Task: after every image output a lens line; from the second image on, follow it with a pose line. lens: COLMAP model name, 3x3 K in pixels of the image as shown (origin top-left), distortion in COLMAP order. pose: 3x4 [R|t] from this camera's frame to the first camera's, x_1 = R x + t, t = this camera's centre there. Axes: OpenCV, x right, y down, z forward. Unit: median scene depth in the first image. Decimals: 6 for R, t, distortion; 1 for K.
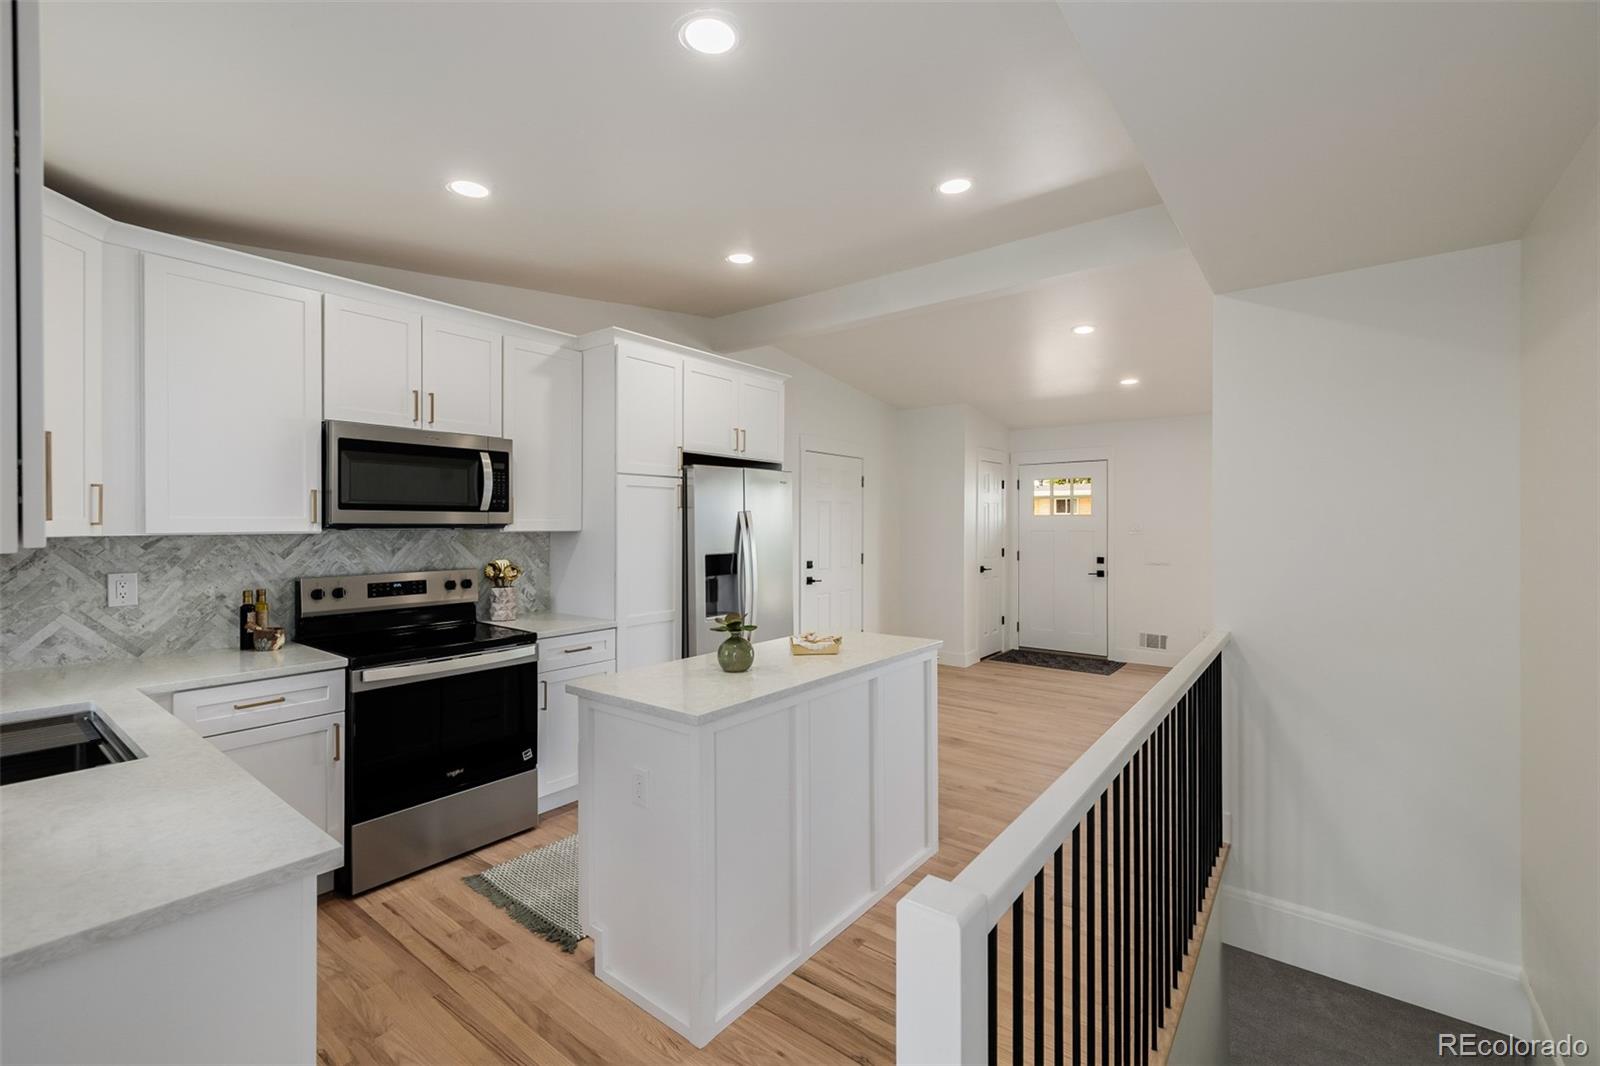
lens RADIAL K [[675.4, 0, 777.0], [0, 675.4, 522.7], [0, 0, 1]] dist [0.001457, -0.000070]
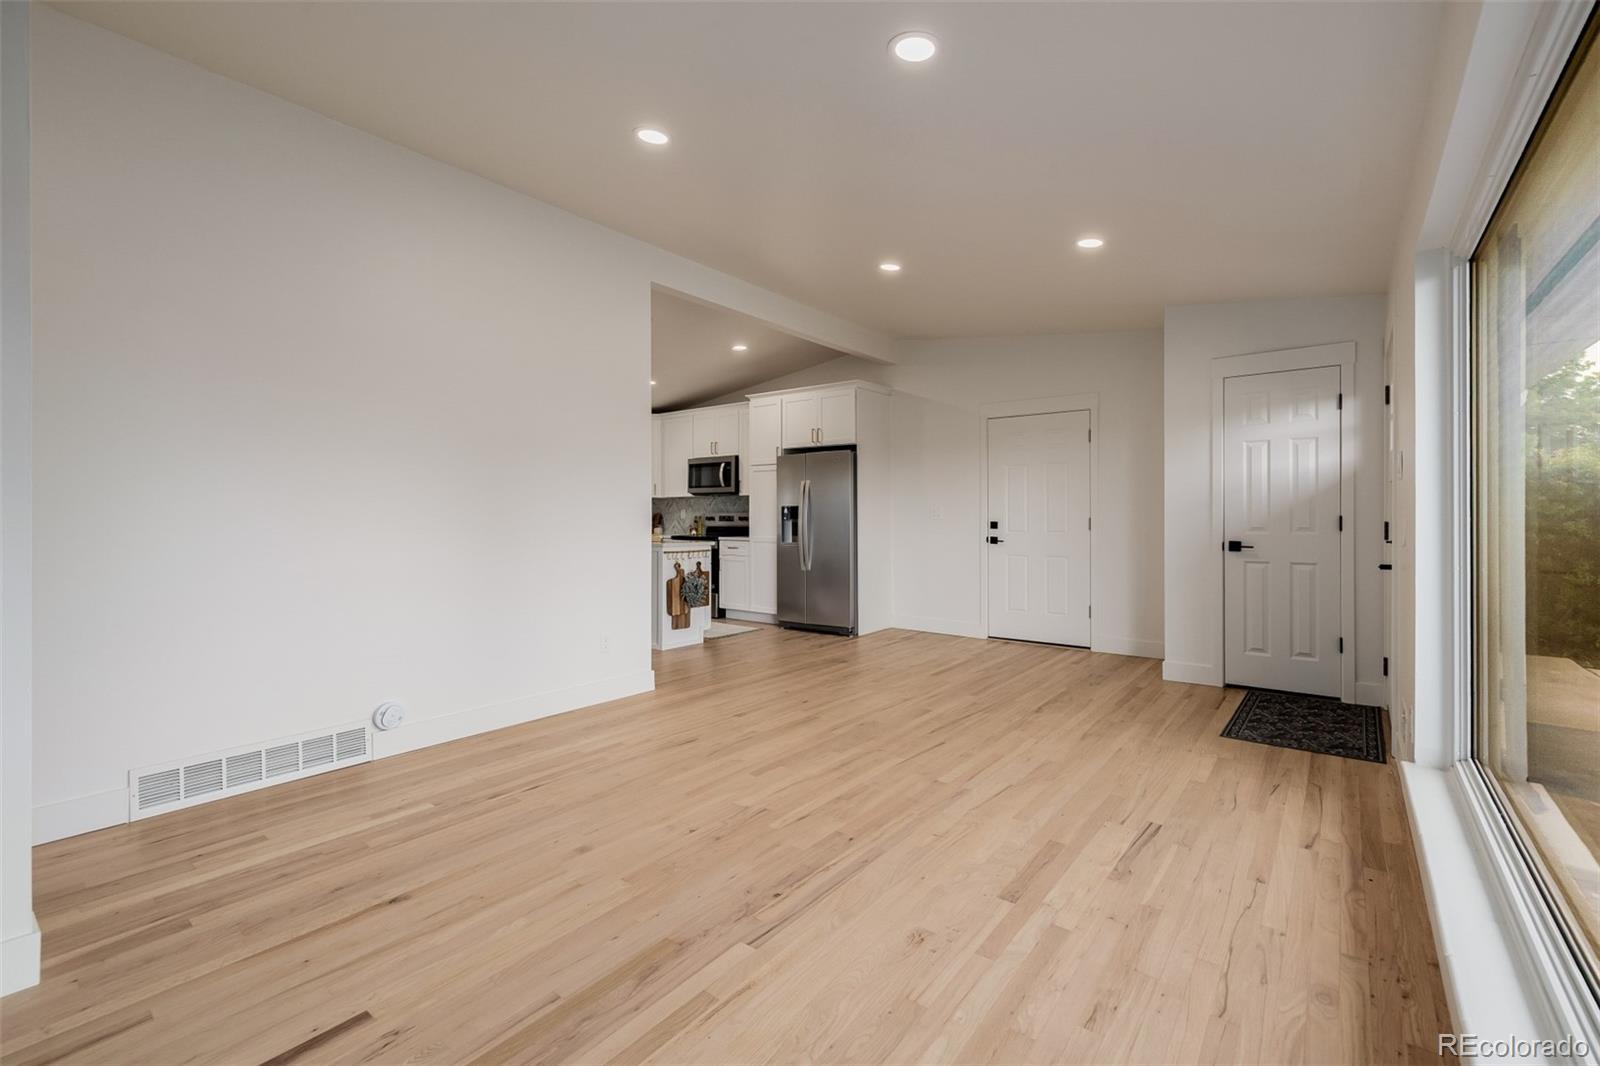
lens RADIAL K [[675.4, 0, 764.9], [0, 675.4, 526.9], [0, 0, 1]] dist [0.001457, -0.000070]
pose [[-0.013522, 0.025893, -0.999573, 1.930168], [0.007019, 0.999642, 0.025800, 0.062212], [0.999884, -0.006667, -0.013698, 1.146110]]
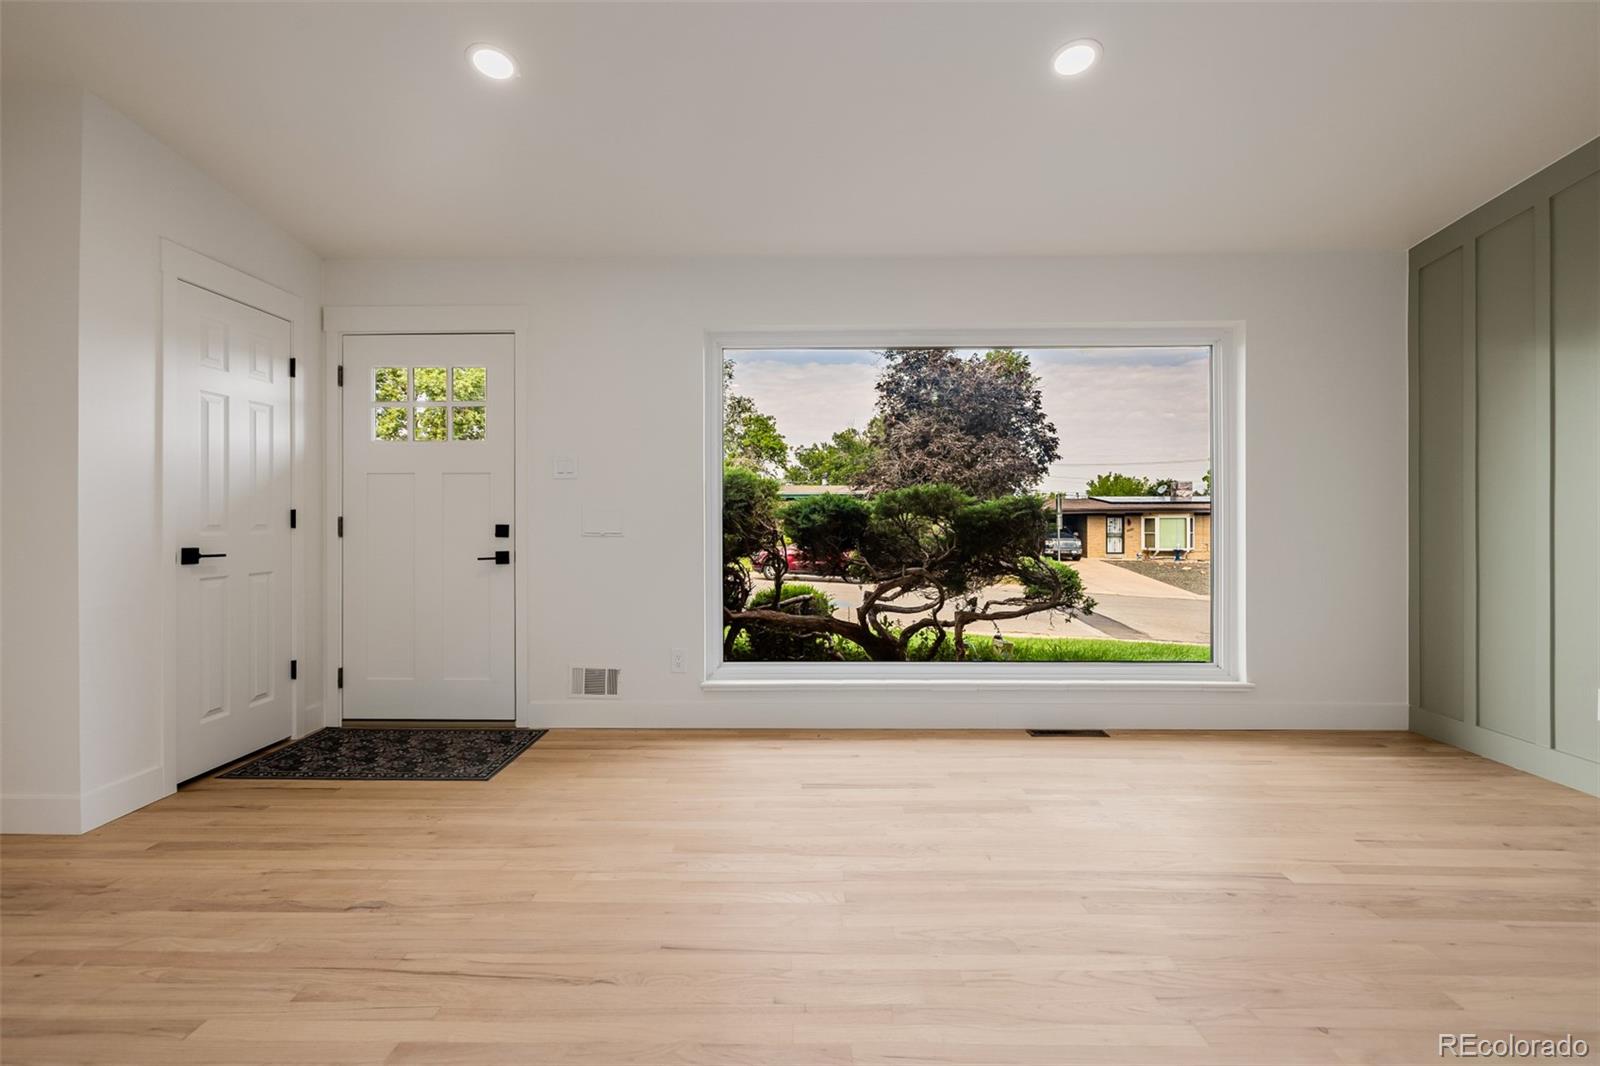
lens RADIAL K [[675.4, 0, 820.5], [0, 675.4, 518.8], [0, 0, 1]] dist [0.001457, -0.000070]
pose [[0.766409, 0.002820, 0.642347, 0.676263], [-0.008571, 0.999946, 0.005836, 0.082993], [-0.642296, -0.009978, 0.766392, 0.928597]]
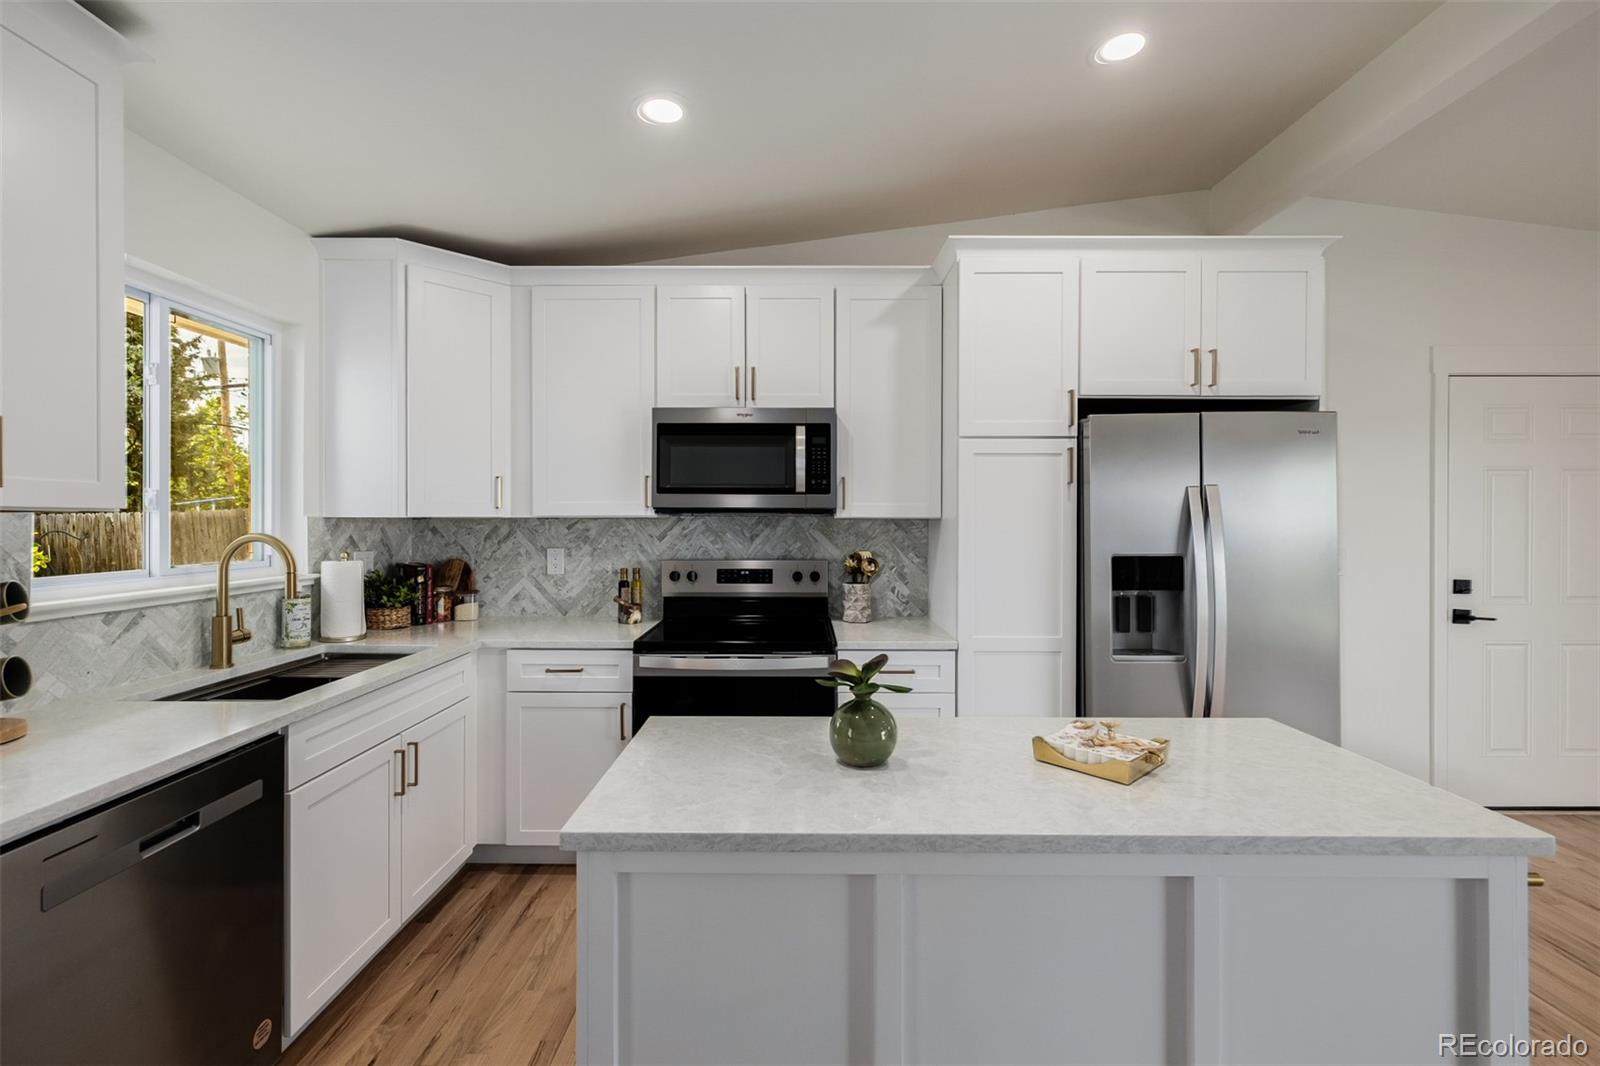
lens RADIAL K [[675.4, 0, 804.6], [0, 675.4, 522.4], [0, 0, 1]] dist [0.001457, -0.000070]
pose [[0.629329, 0.004422, -0.777126, 0.239421], [-0.000763, 0.999987, 0.005073, 0.015198], [0.777138, -0.002600, 0.629324, 0.444404]]
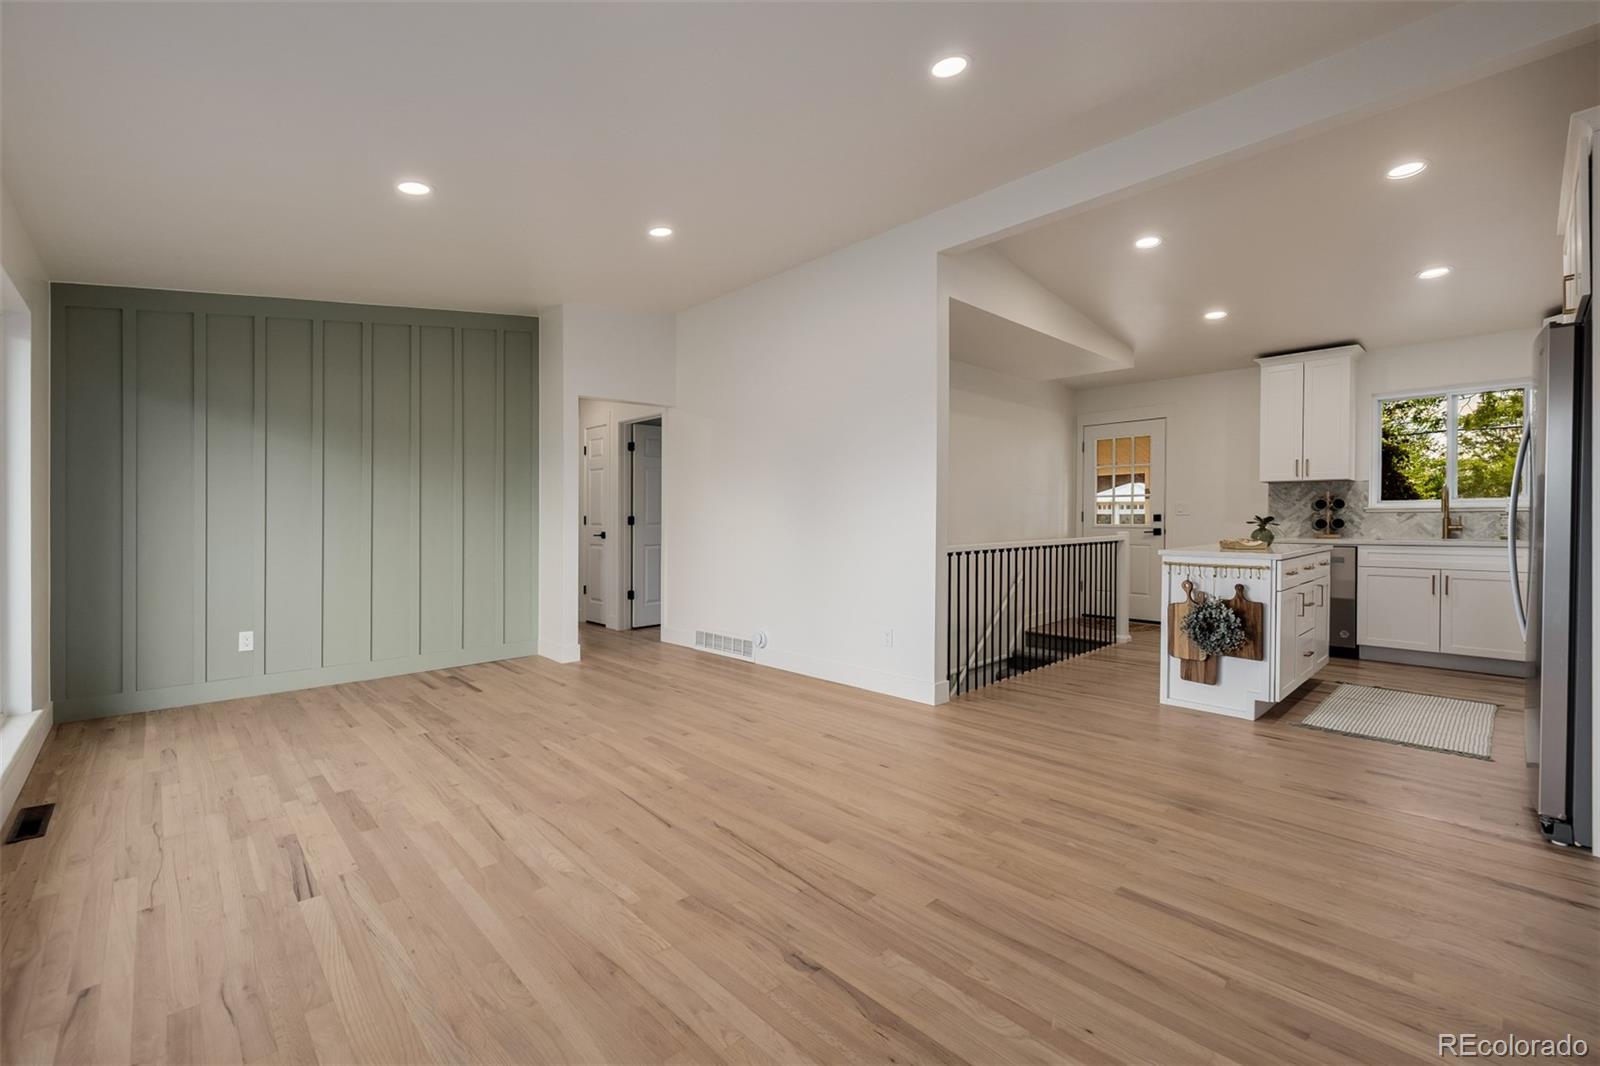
lens RADIAL K [[675.4, 0, 814.4], [0, 675.4, 531.9], [0, 0, 1]] dist [0.001457, -0.000070]
pose [[-0.994690, 0.013602, 0.102010, 0.685505], [0.015425, 0.999735, 0.017100, 0.089385], [-0.101751, 0.018582, -0.994636, 2.098189]]
